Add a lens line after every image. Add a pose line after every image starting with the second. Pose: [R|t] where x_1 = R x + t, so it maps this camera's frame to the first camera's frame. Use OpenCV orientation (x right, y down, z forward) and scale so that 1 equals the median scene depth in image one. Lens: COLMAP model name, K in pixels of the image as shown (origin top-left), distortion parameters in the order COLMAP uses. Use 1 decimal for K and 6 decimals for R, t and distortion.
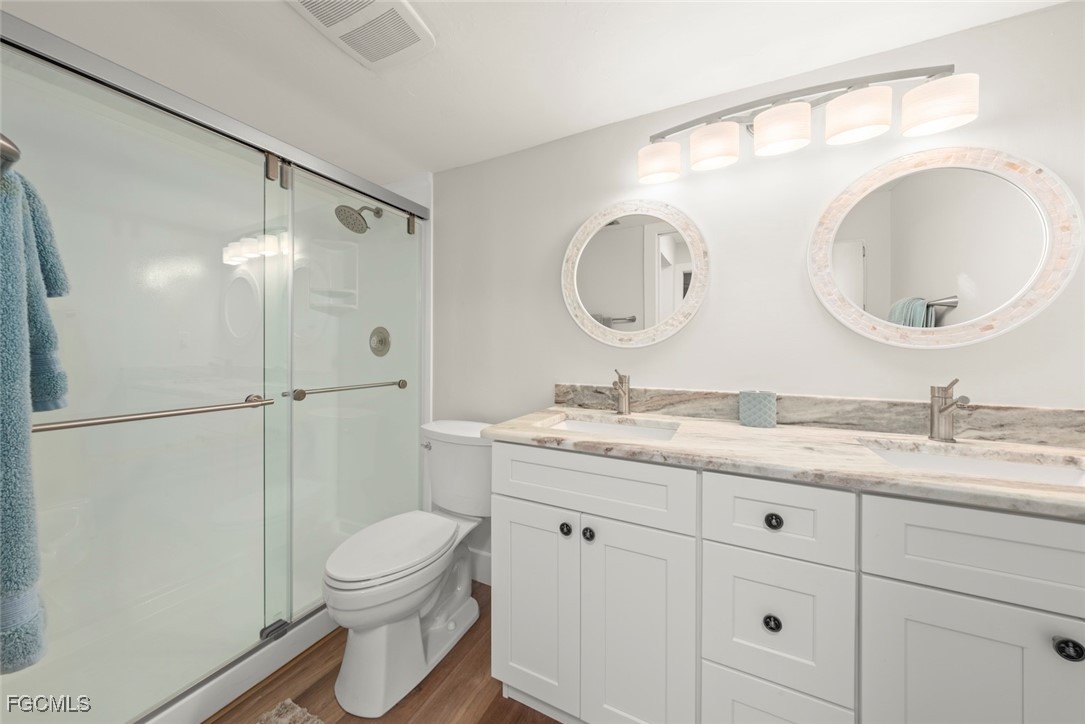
lens RADIAL K [[381.2, 0, 541.8], [0, 381.2, 349.0], [0, 0, 1]] dist [0.000557, 0.000045]
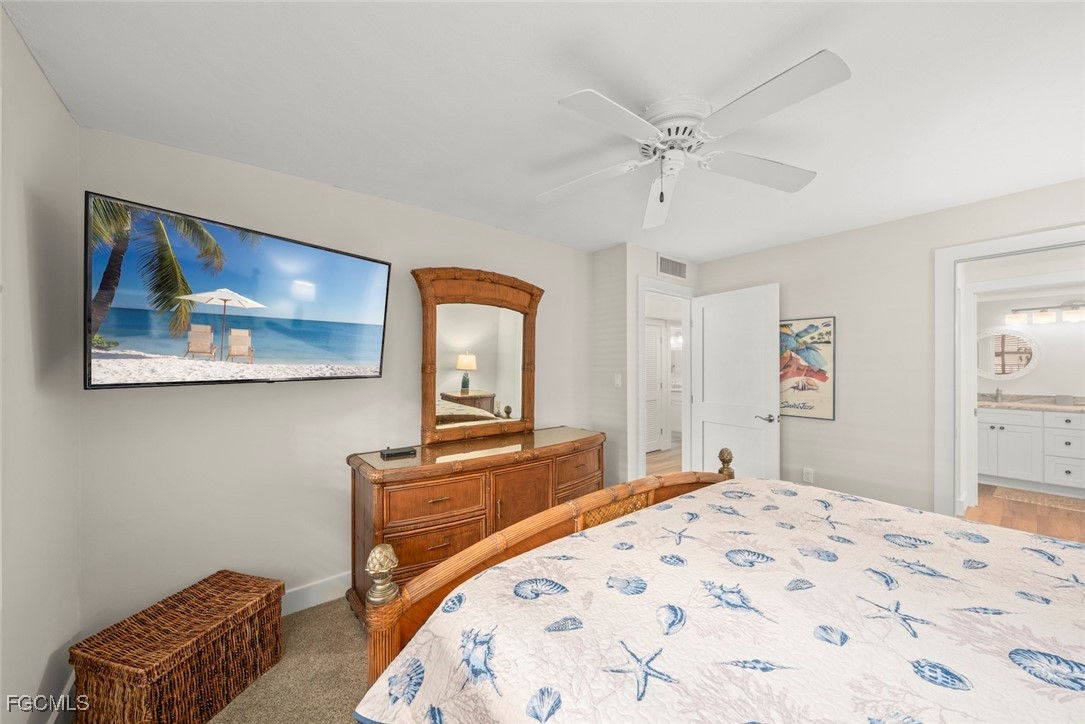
lens RADIAL K [[394.2, 0, 542.5], [0, 394.2, 362.0], [0, 0, 1]] dist [-0.001071, -0.000078]
pose [[0.908414, -0.007982, -0.417996, -1.850853], [0.003312, 0.999924, -0.011898, -0.127869], [0.418059, 0.009424, 0.908371, -3.496509]]
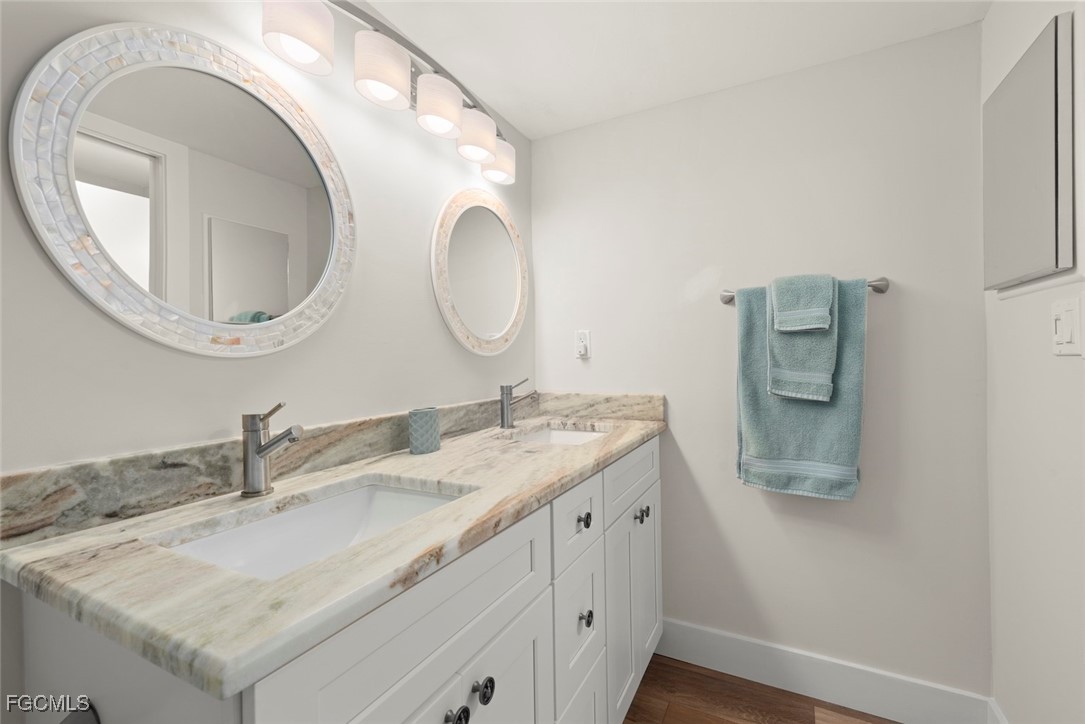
lens RADIAL K [[475.5, 0, 542.5], [0, 475.5, 362.0], [0, 0, 1]] dist [0.000538, -0.000143]
pose [[0.007930, -0.013663, 0.999875, -0.406952], [0.017424, 0.999757, 0.013523, 0.000903], [-0.999817, 0.017315, 0.008166, 0.660988]]
